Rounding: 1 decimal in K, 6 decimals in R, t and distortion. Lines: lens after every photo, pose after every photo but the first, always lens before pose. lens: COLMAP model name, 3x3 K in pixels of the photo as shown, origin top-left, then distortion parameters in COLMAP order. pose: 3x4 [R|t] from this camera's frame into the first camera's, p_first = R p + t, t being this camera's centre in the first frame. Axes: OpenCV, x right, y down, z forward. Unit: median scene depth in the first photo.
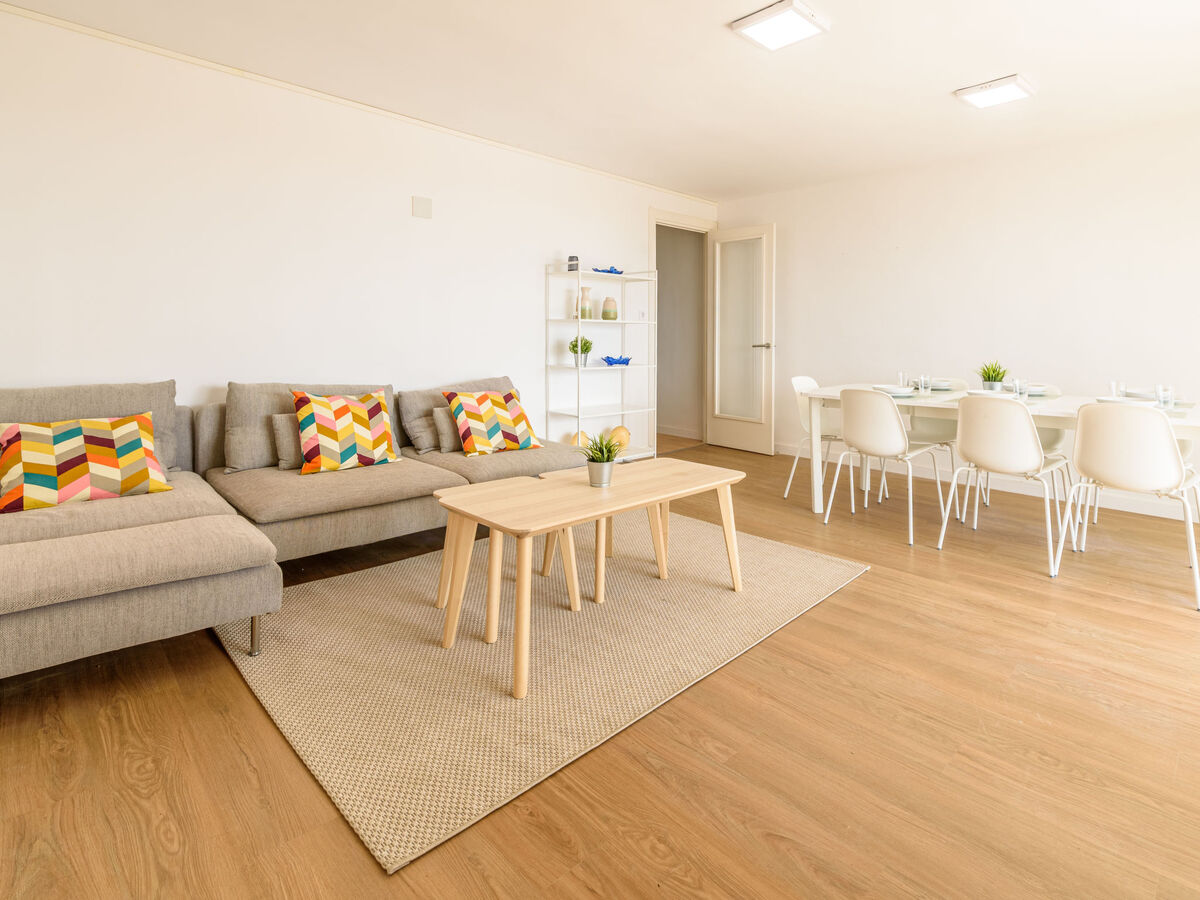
lens RADIAL K [[536.2, 0, 624.2], [0, 536.2, 445.4], [0, 0, 1]] dist [0.002595, -0.000132]
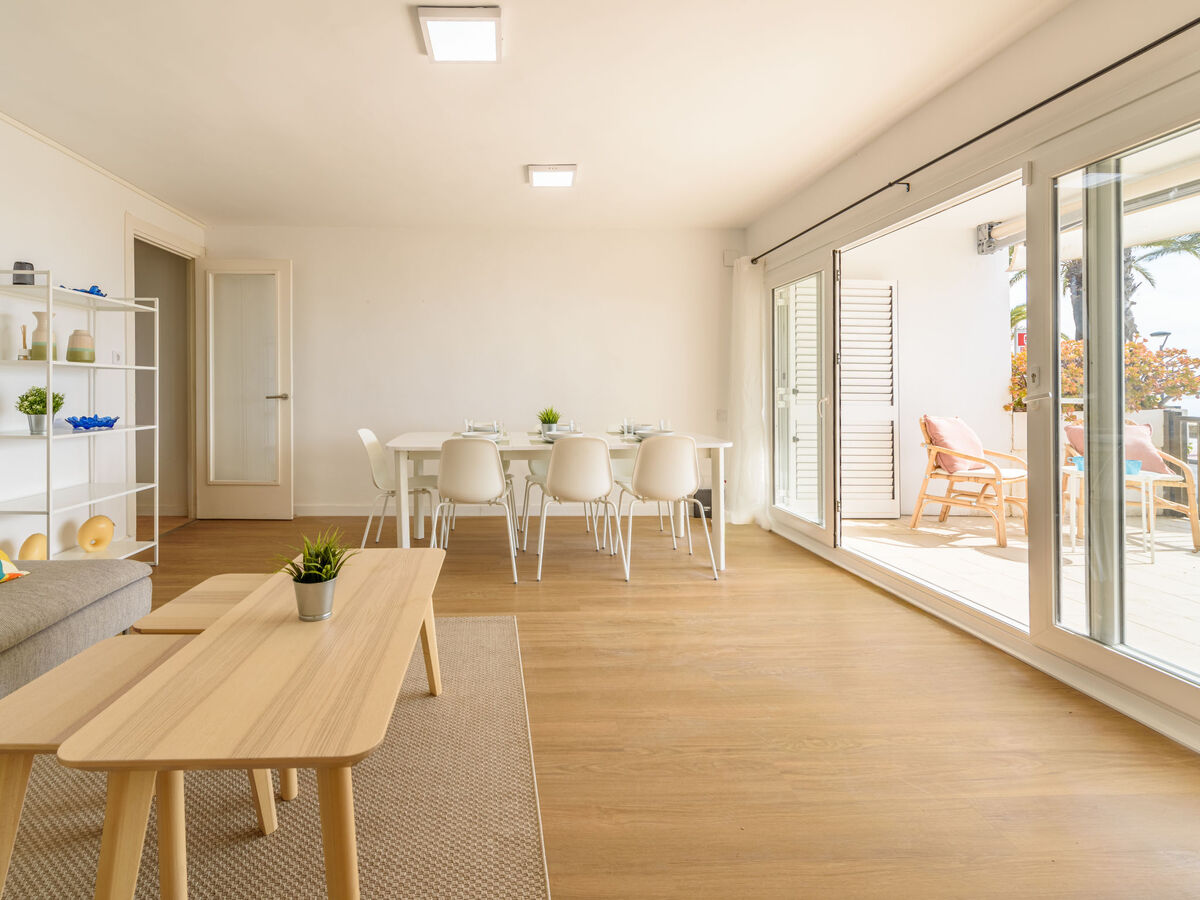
lens RADIAL K [[553.9, 0, 512.3], [0, 553.9, 455.4], [0, 0, 1]] dist [0.008587, -0.000579]
pose [[0.725657, -0.092280, 0.681840, -0.183706], [0.143119, 0.989535, -0.018392, -0.041447], [-0.673007, 0.110930, 0.731270, 0.198094]]
